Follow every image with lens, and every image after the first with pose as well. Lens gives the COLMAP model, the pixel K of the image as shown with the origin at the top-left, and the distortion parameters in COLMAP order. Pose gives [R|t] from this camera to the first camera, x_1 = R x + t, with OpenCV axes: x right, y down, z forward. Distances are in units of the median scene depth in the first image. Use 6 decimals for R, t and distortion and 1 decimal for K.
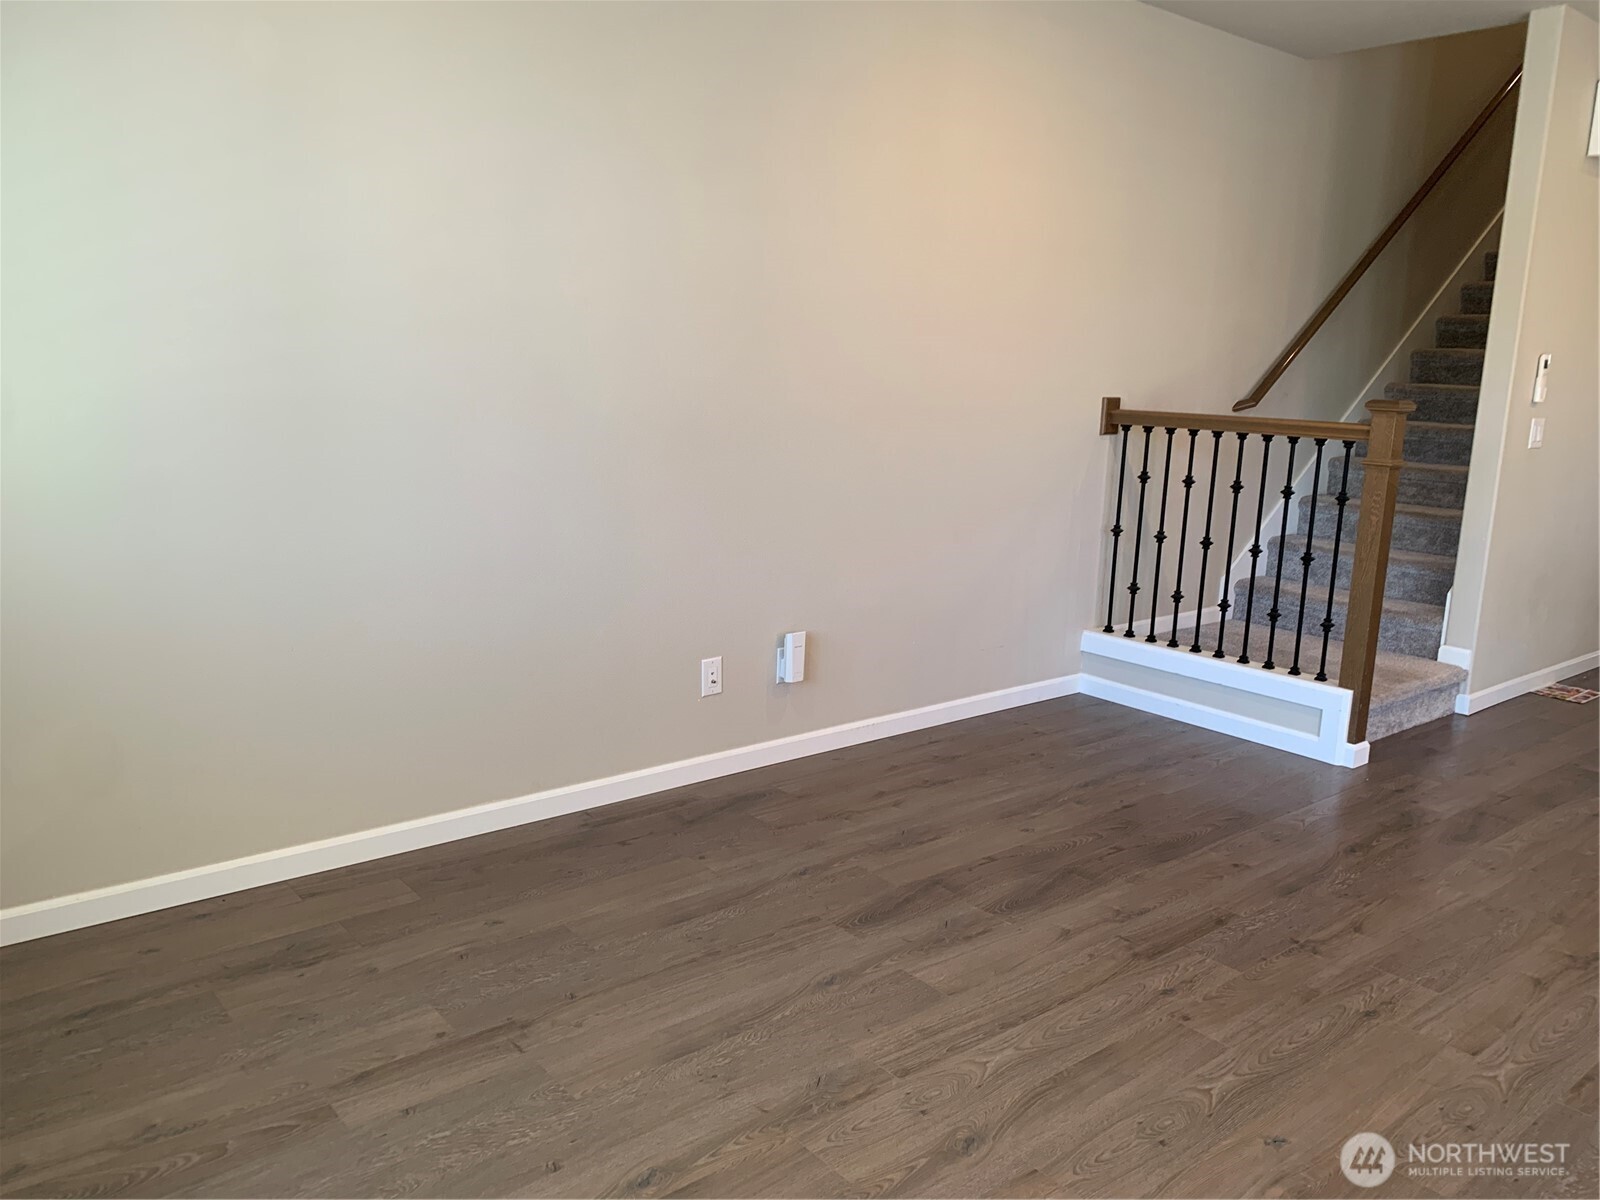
lens RADIAL K [[1222.9, 0, 800.0], [0, 1222.9, 600.0], [0, 0, 1]] dist [0.105535, -0.135074]
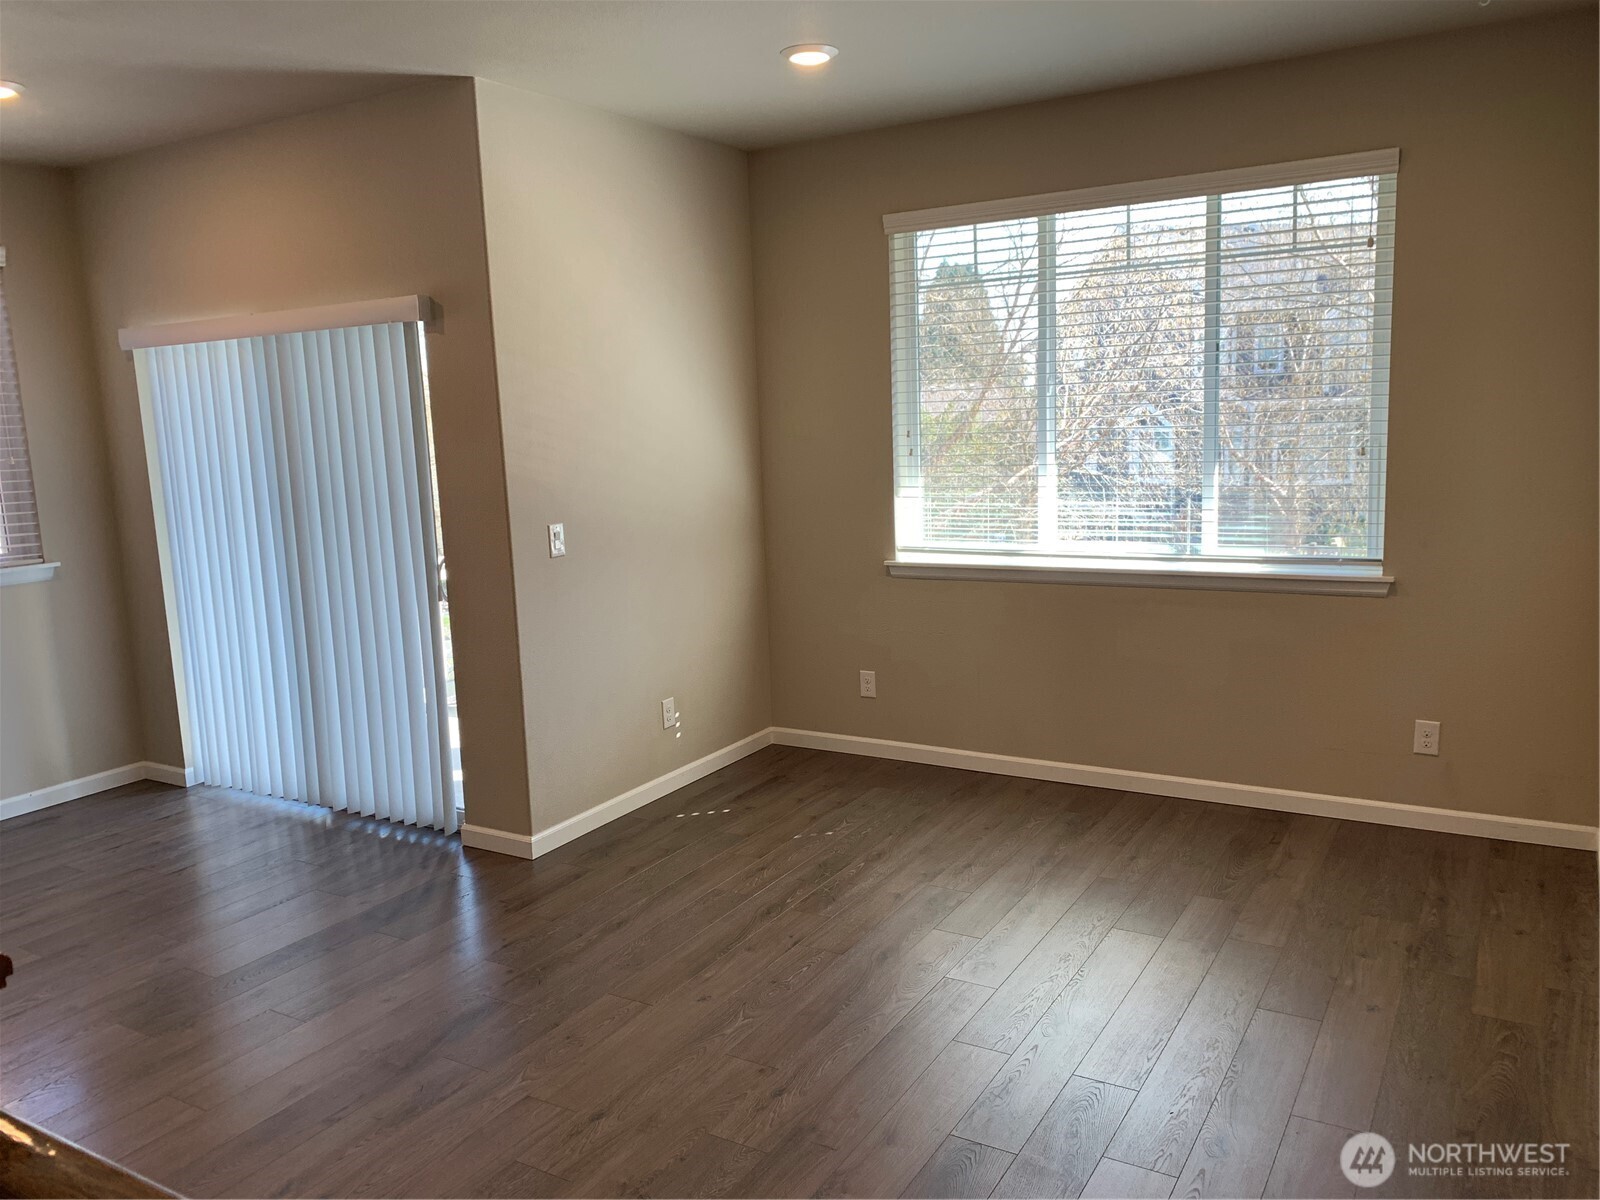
lens RADIAL K [[1222.9, 0, 800.0], [0, 1222.9, 600.0], [0, 0, 1]] dist [0.105535, -0.135074]
pose [[-0.940837, 0.051731, -0.334888, 0.616480], [-0.062961, 0.944382, 0.322766, -0.427610], [0.332960, 0.324755, -0.885253, 1.820682]]
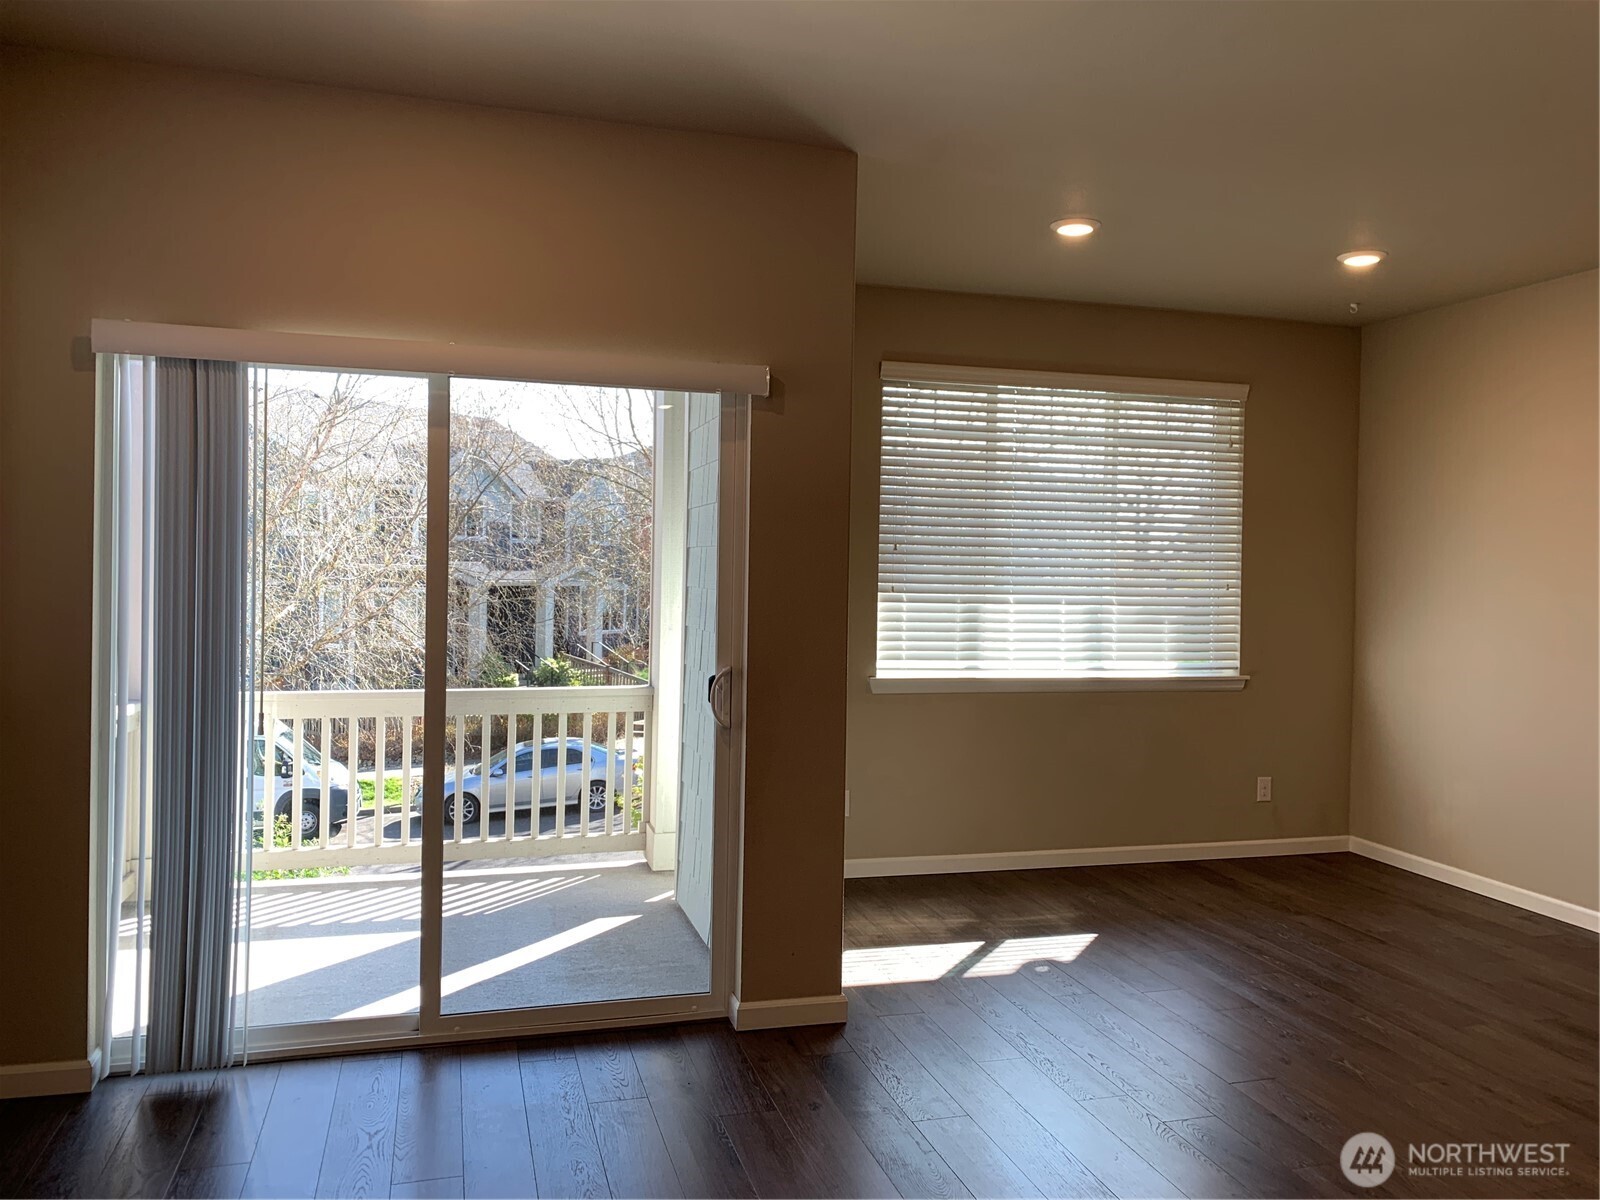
lens RADIAL K [[1209.5, 0, 800.0], [0, 1209.5, 600.0], [0, 0, 1]] dist [-0.004004, -0.134210]
pose [[-0.411898, -0.022054, -0.910963, 1.721983], [-0.209914, 0.975116, 0.071307, -0.108359], [0.886722, 0.220595, -0.406278, 0.778101]]
